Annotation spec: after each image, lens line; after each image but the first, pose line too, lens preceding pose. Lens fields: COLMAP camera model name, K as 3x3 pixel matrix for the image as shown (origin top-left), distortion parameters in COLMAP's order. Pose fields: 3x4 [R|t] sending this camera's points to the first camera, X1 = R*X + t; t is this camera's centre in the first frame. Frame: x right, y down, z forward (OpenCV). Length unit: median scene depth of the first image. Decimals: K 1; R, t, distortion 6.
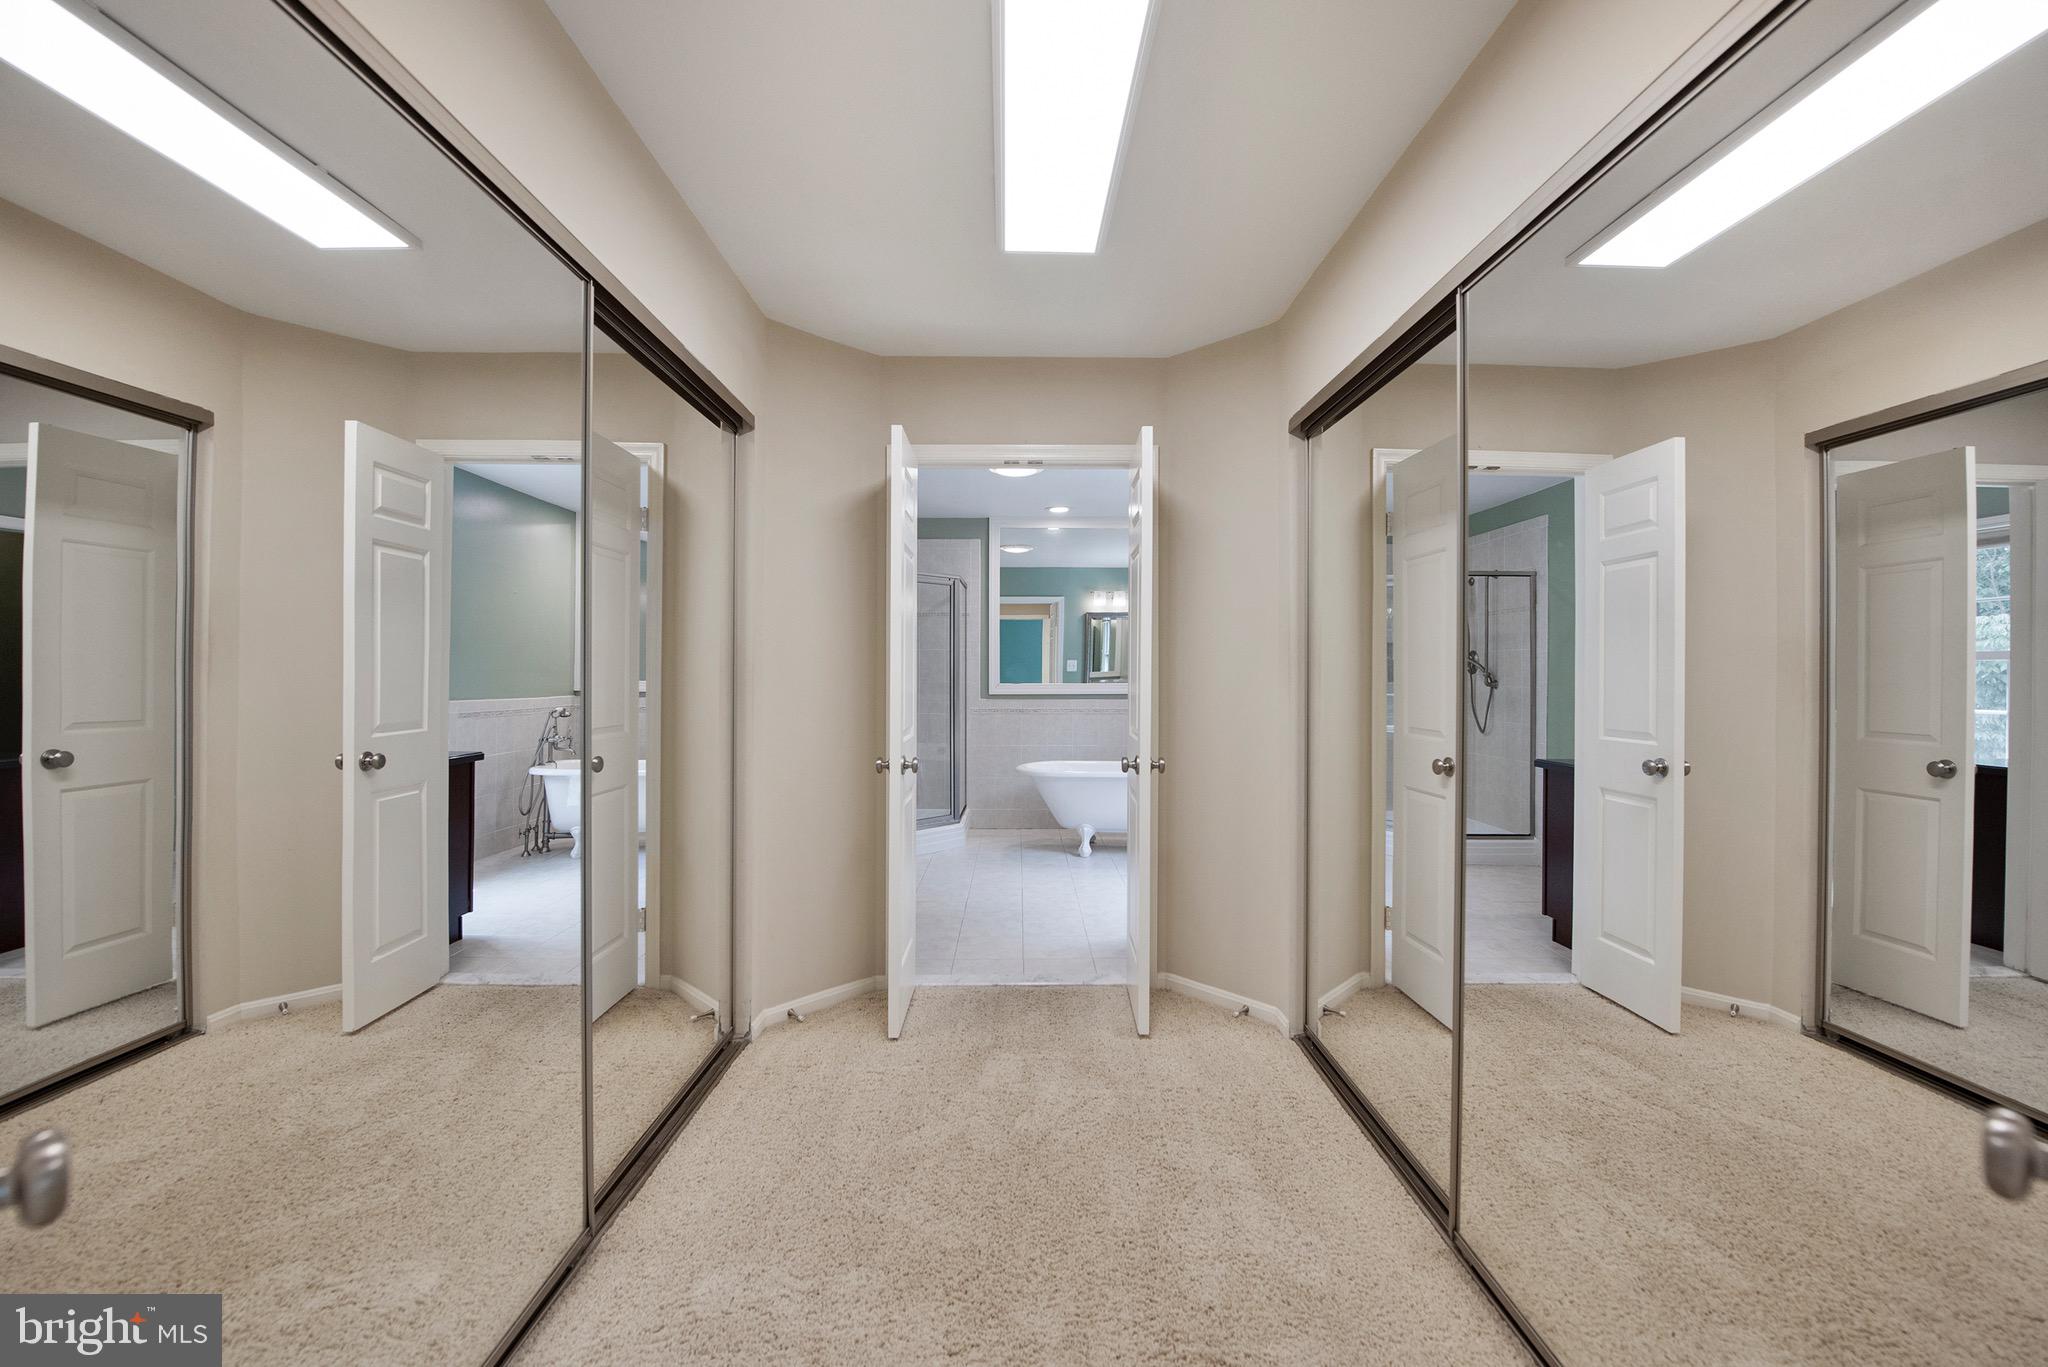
lens RADIAL K [[818.2, 0, 1026.2], [0, 818.2, 677.1], [0, 0, 1]] dist [-0.016327, -0.002421]
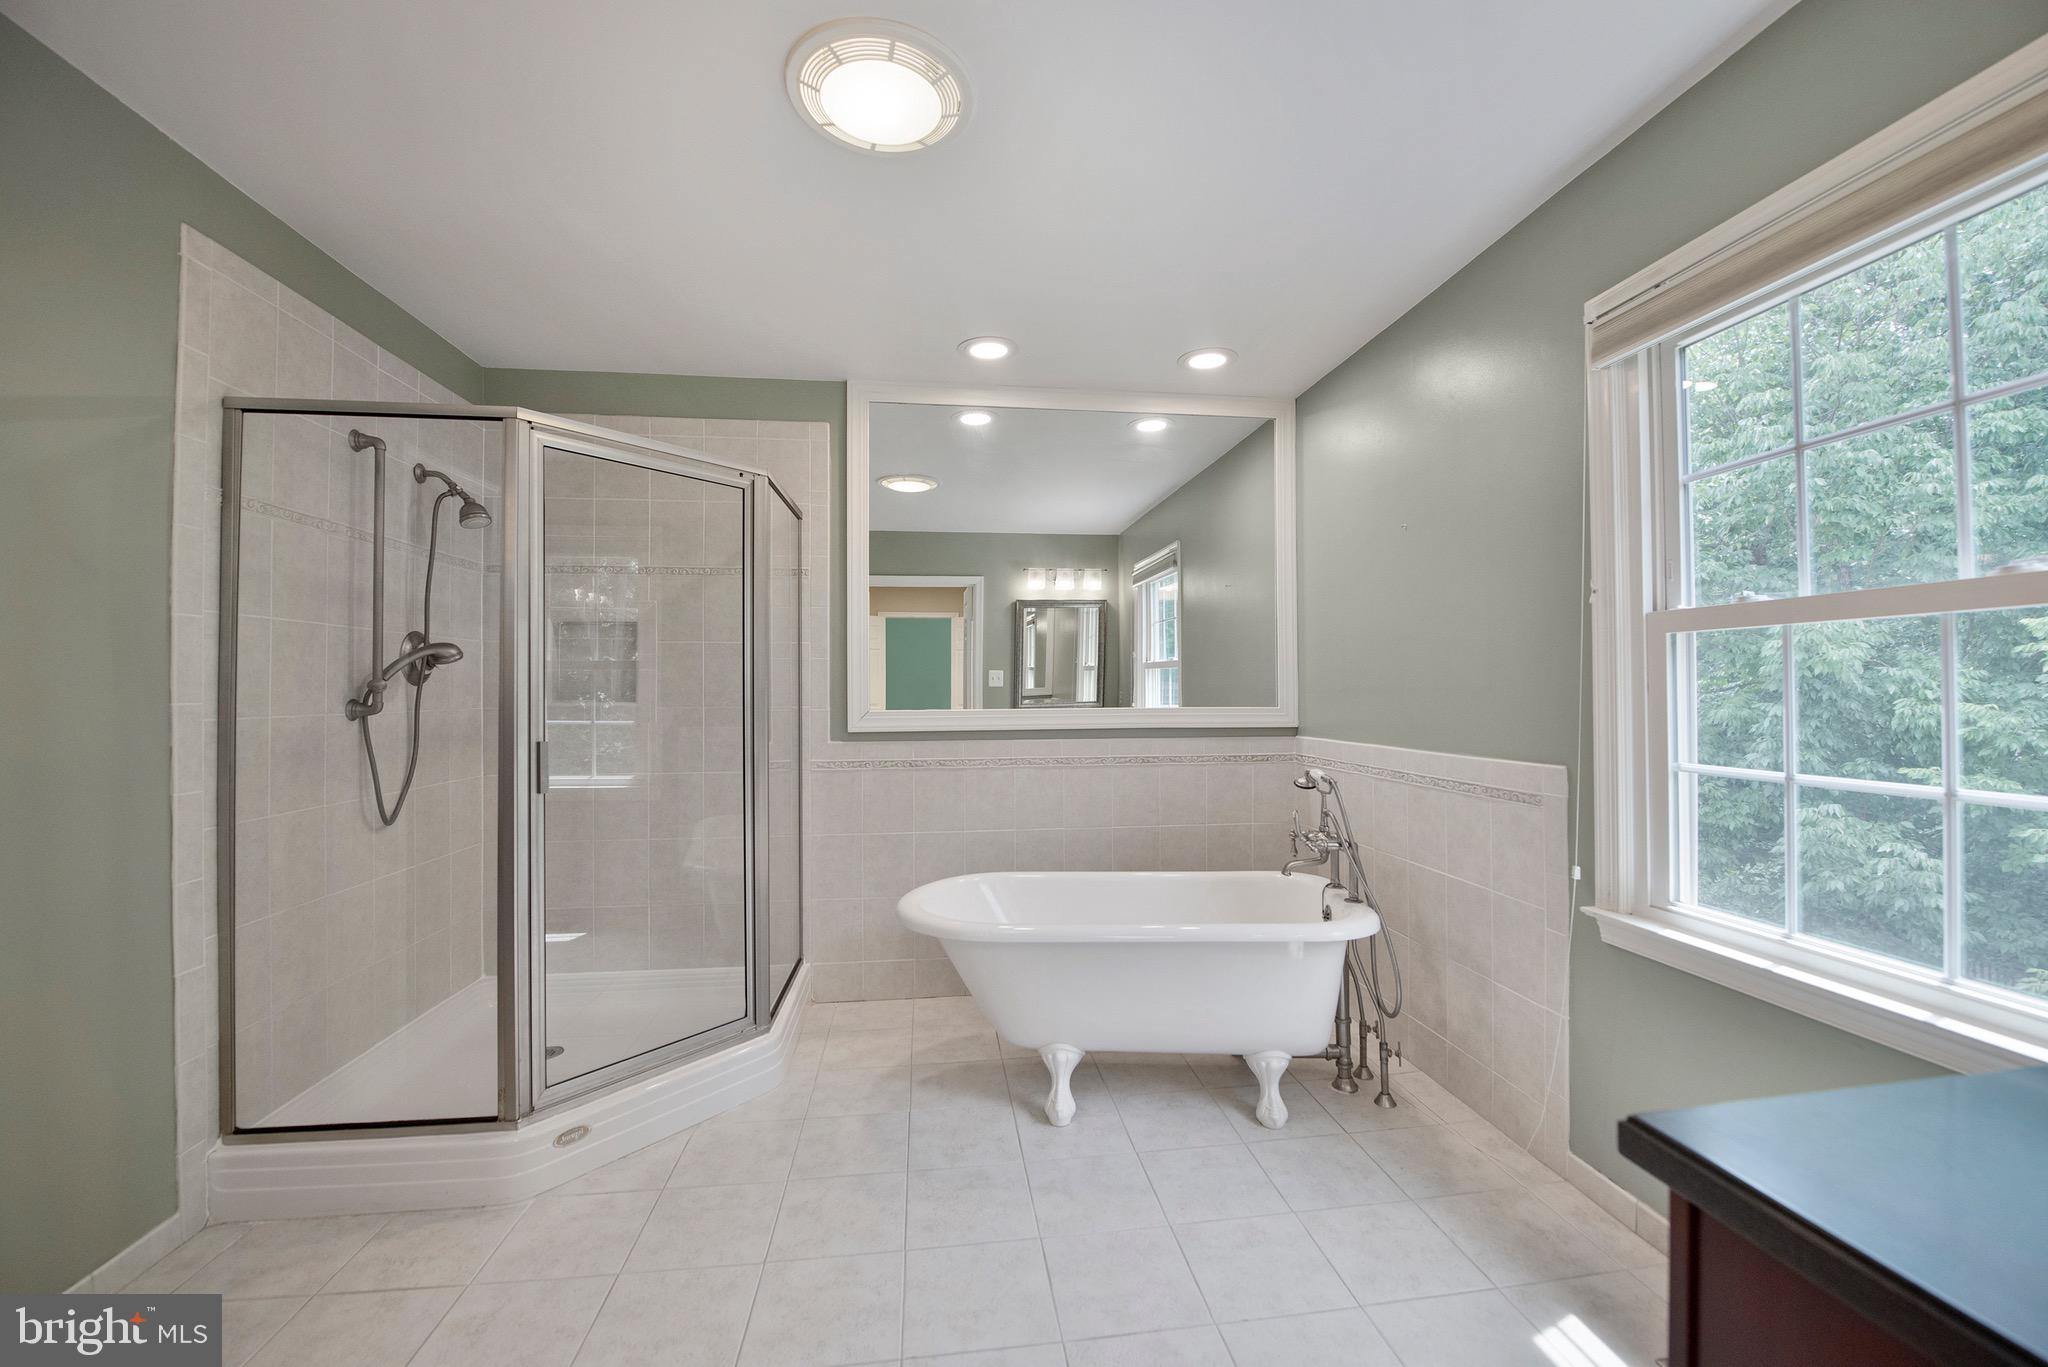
lens RADIAL K [[818.2, 0, 1021.6], [0, 818.2, 682.6], [0, 0, 1]] dist [-0.016327, -0.002421]
pose [[0.994190, -0.005483, 0.107504, 0.004390], [0.007158, 0.999859, -0.015198, -0.000612], [-0.107406, 0.015879, 0.994088, 0.334308]]
